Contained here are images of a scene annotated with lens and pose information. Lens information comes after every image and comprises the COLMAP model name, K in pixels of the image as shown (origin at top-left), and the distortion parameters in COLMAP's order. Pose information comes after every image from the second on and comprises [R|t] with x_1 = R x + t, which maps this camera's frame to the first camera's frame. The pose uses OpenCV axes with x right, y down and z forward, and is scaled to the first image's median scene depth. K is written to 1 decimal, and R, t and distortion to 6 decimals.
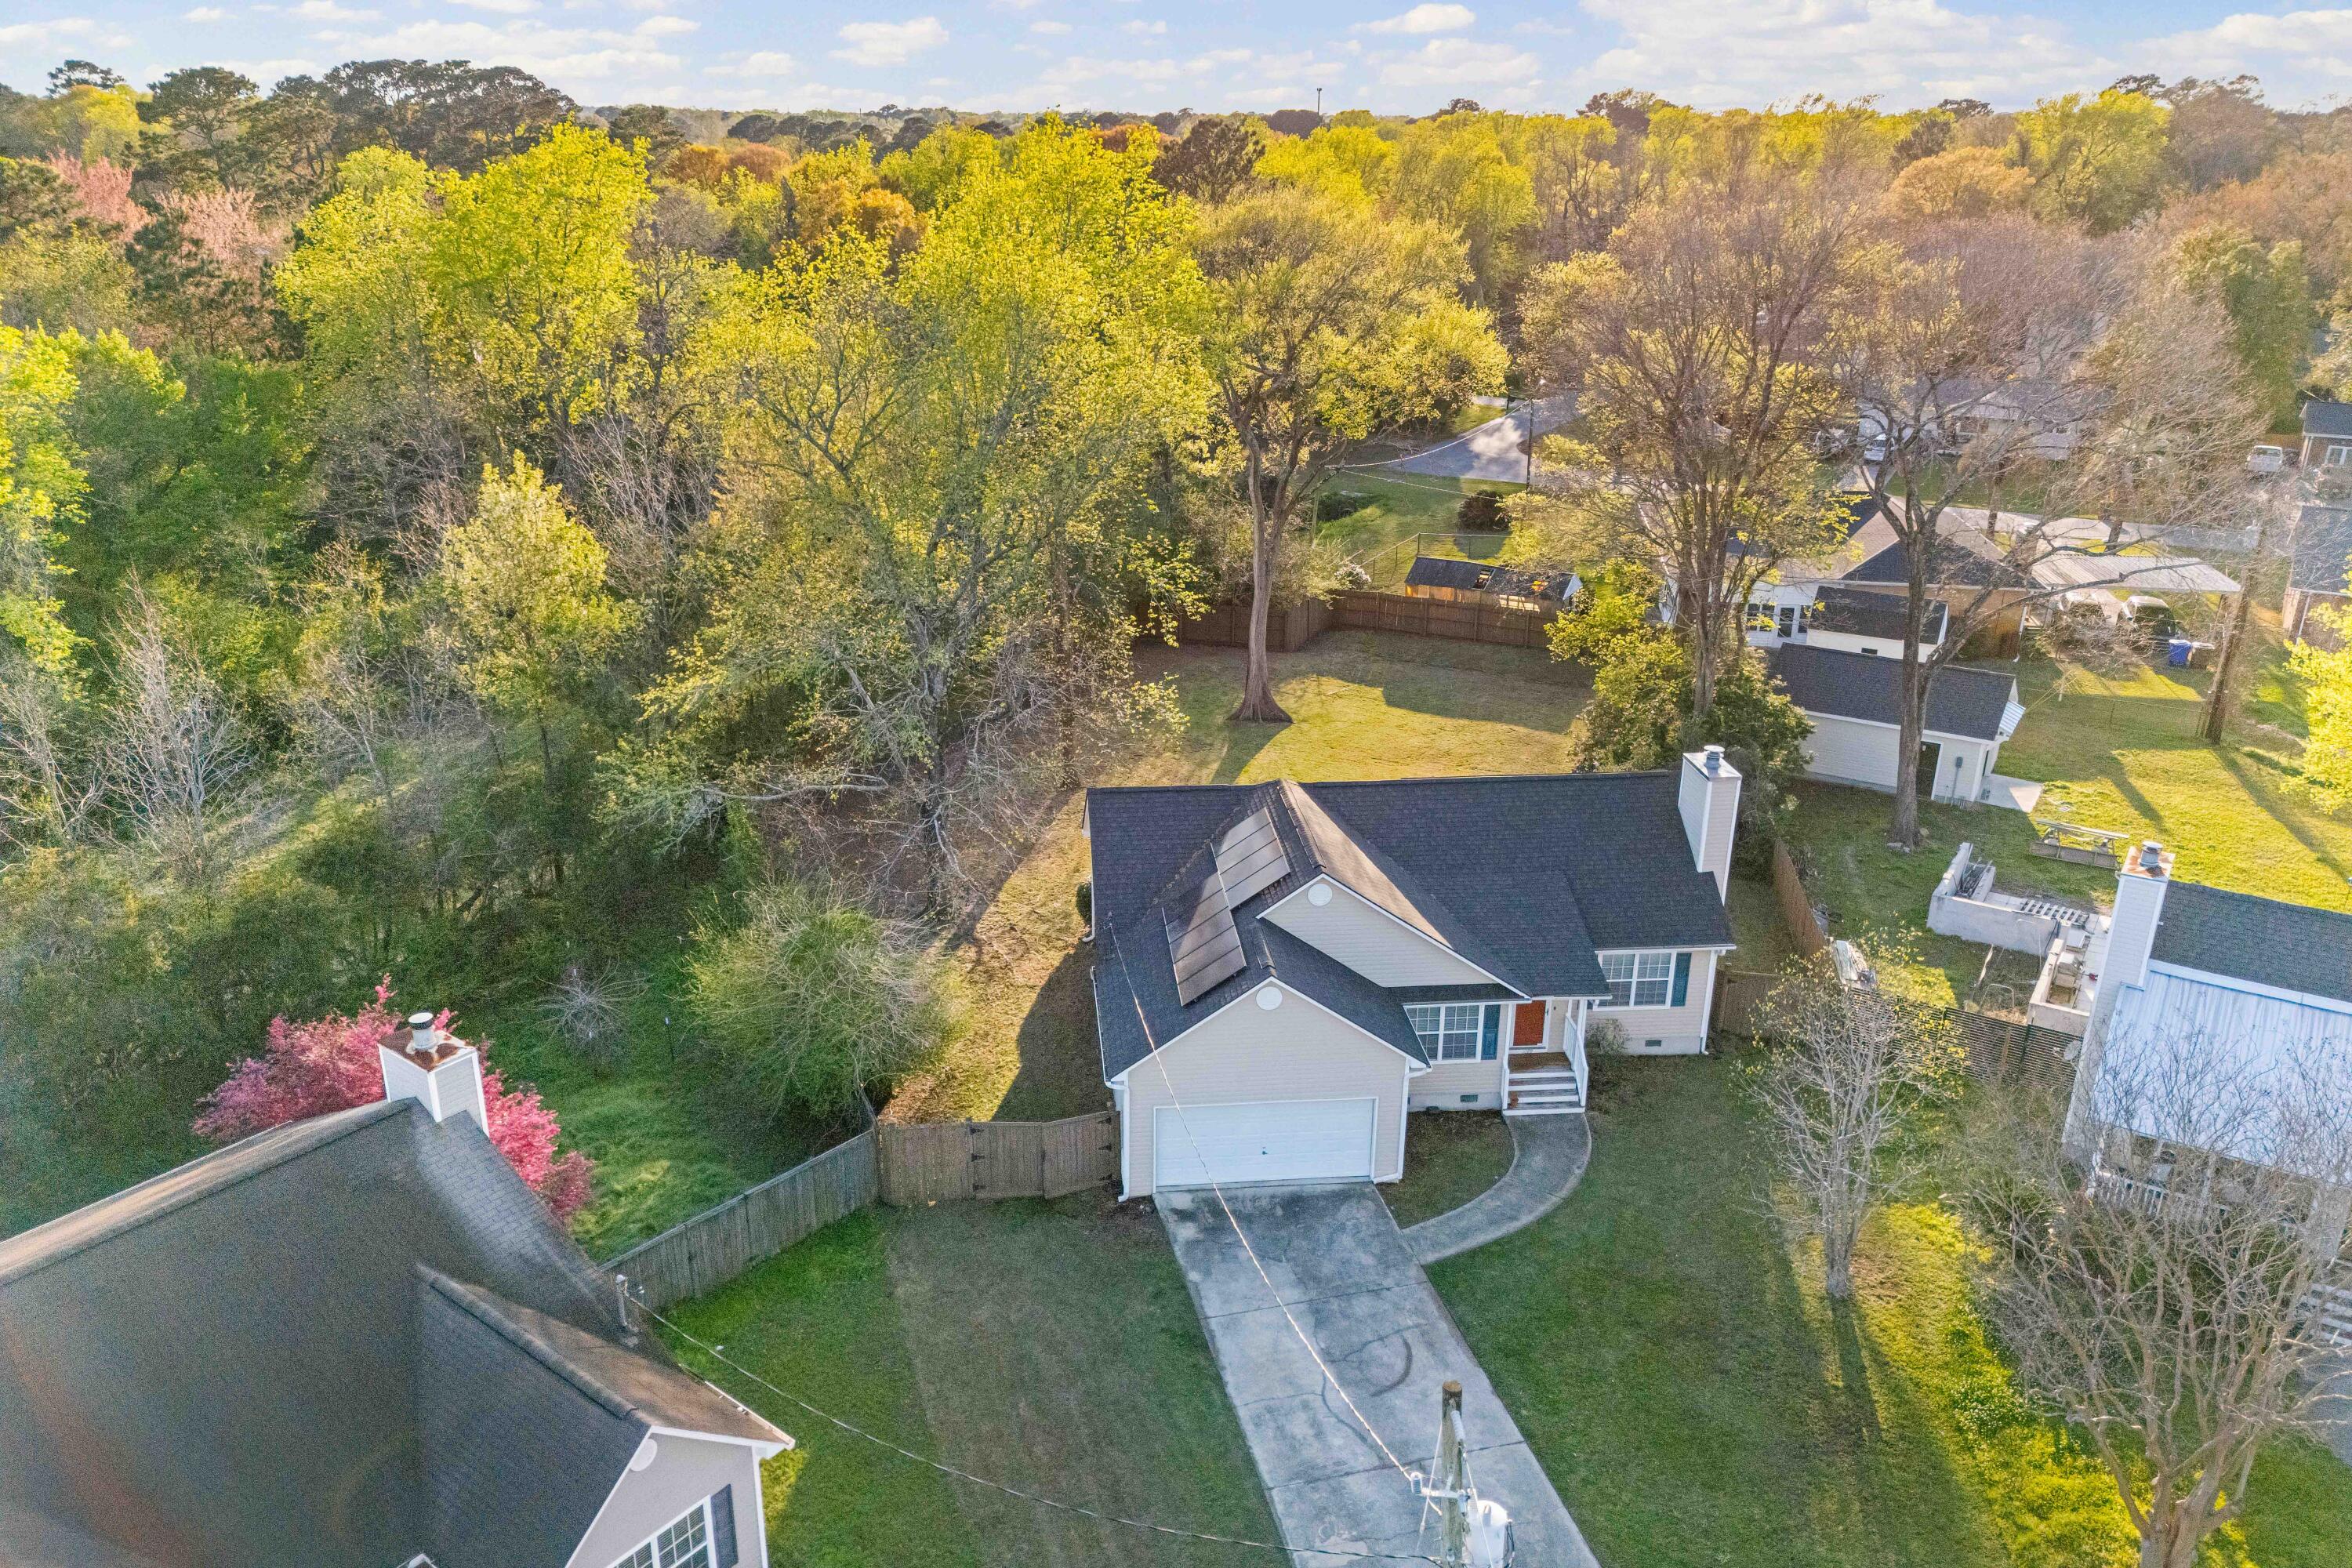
lens RADIAL K [[1672.9, 0, 1140.1], [0, 1672.9, 810.7], [0, 0, 1]] dist [0.045260, -0.013776]
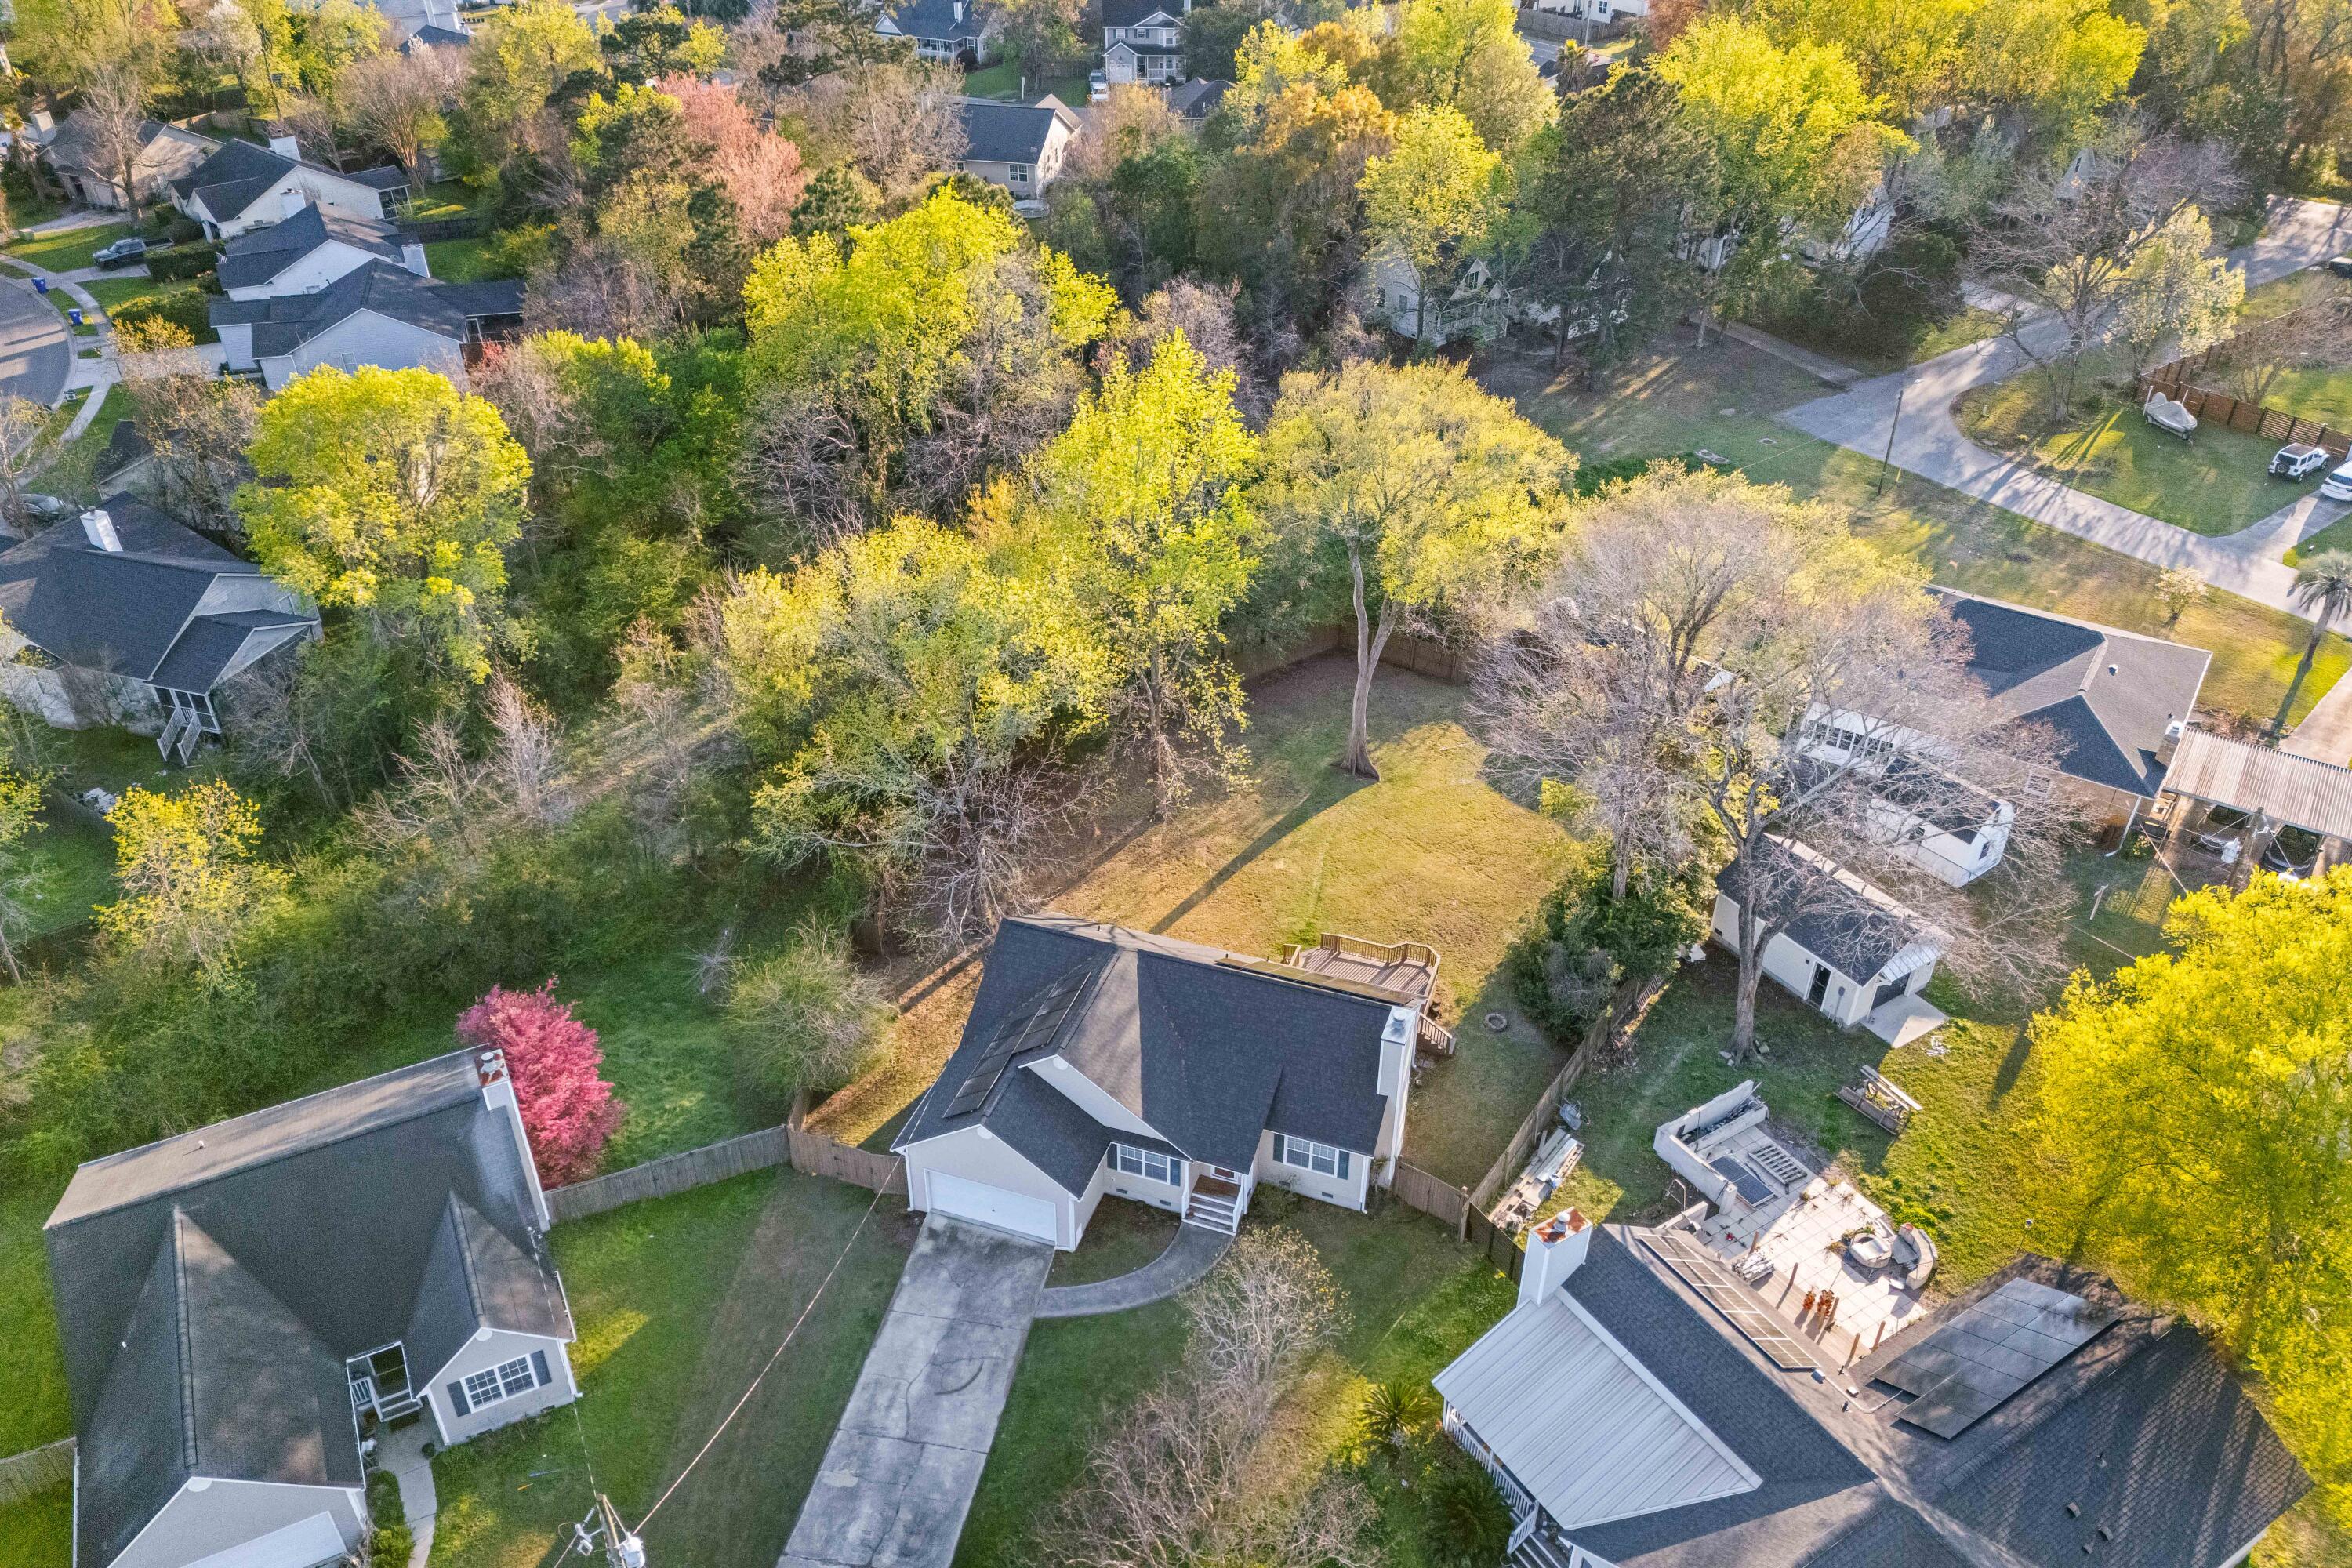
lens RADIAL K [[1672.9, 0, 1182.2], [0, 1672.9, 770.2], [0, 0, 1]] dist [0.045260, -0.013776]
pose [[0.910992, 0.227731, -0.343849, 0.665434], [-0.148981, 0.959141, 0.240527, -0.582682], [0.384575, -0.167891, 0.907697, -0.289867]]
